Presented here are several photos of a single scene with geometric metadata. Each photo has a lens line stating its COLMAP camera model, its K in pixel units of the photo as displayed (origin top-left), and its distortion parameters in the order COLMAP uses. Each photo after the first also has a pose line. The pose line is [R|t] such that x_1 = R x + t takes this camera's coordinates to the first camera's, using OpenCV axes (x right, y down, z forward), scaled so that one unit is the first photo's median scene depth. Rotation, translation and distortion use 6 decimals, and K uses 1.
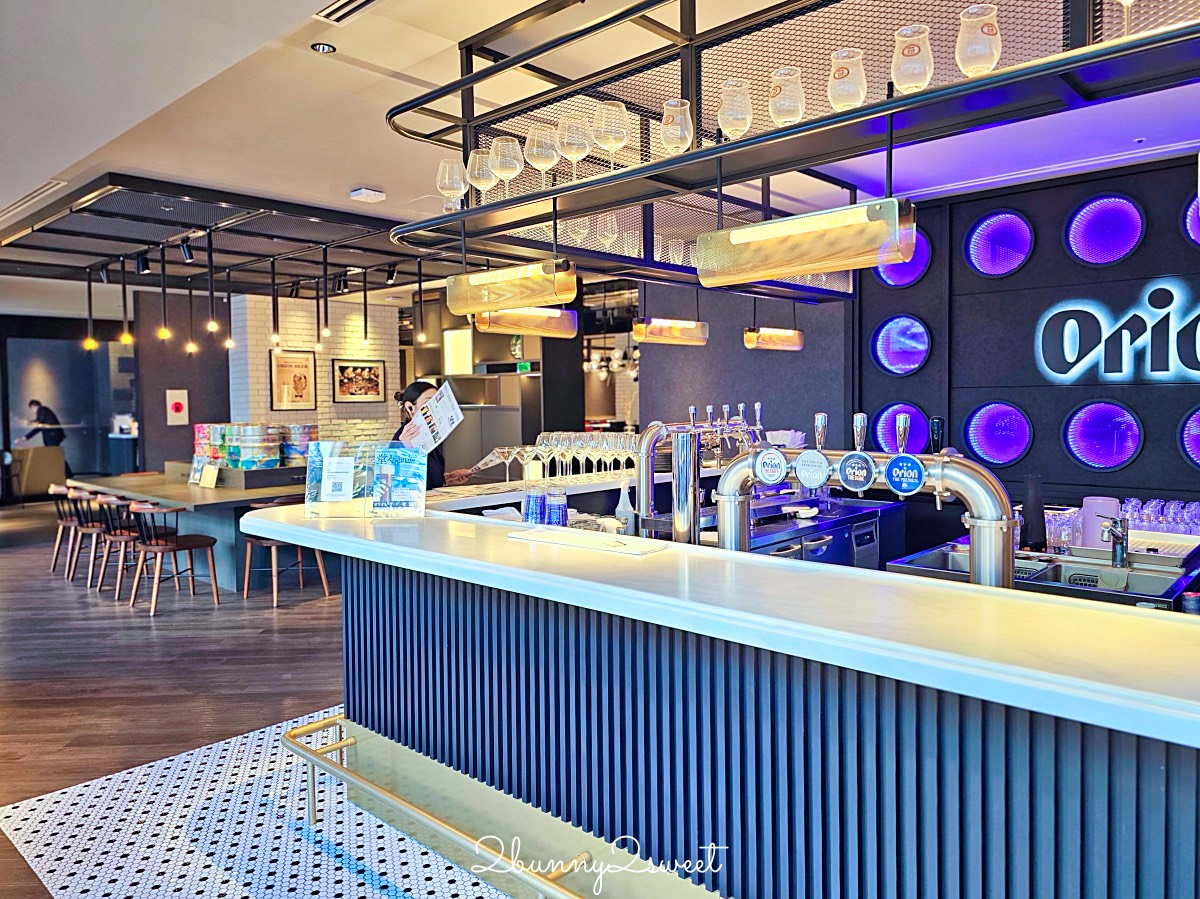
lens RADIAL K [[859.3, 0, 601.1], [0, 859.3, 446.5], [0, 0, 1]] dist [0.027737, -0.002939]
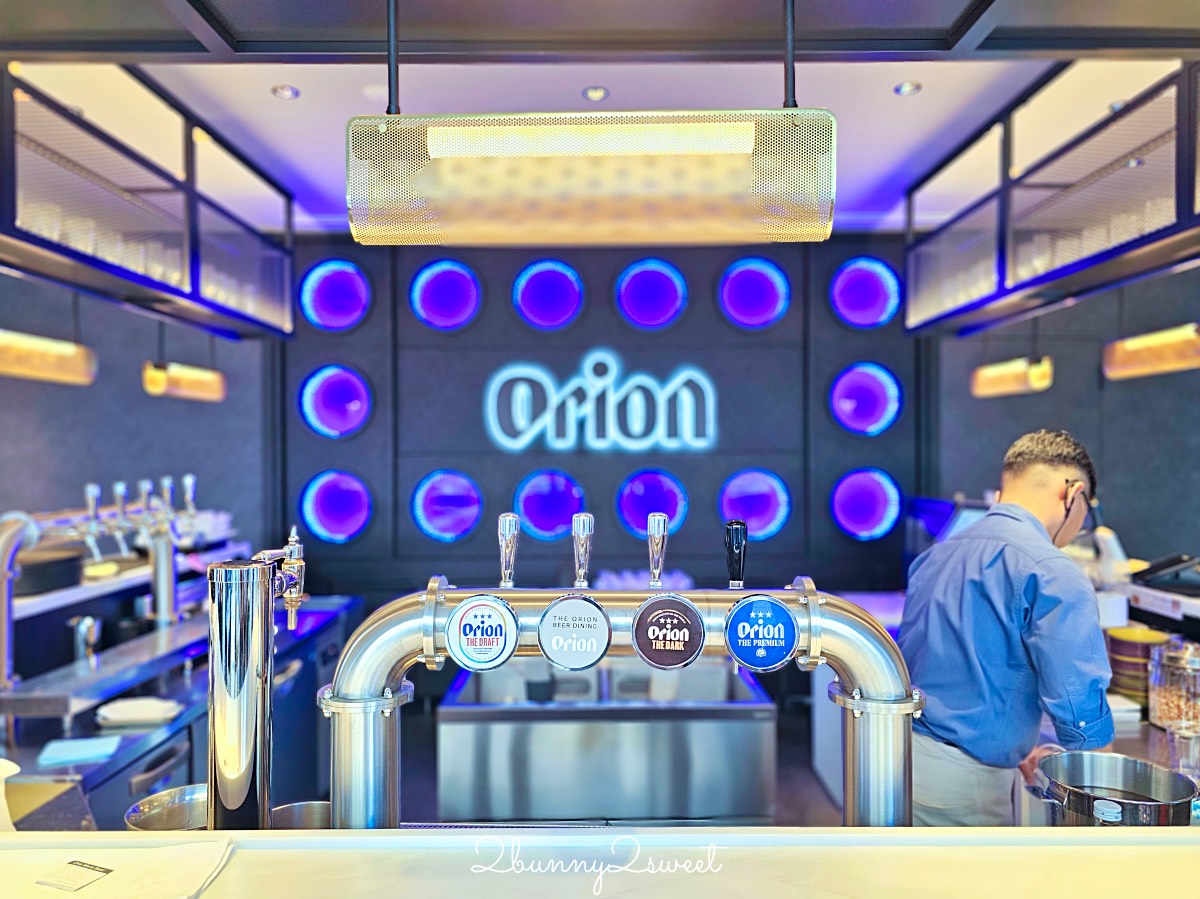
lens RADIAL K [[859.3, 0, 601.9], [0, 859.3, 446.1], [0, 0, 1]] dist [0.027737, -0.002939]
pose [[0.724297, 0.016490, 0.689291, -0.042566], [0.031069, 0.997918, -0.056520, -0.024665], [-0.688788, 0.062353, 0.722277, 0.280044]]
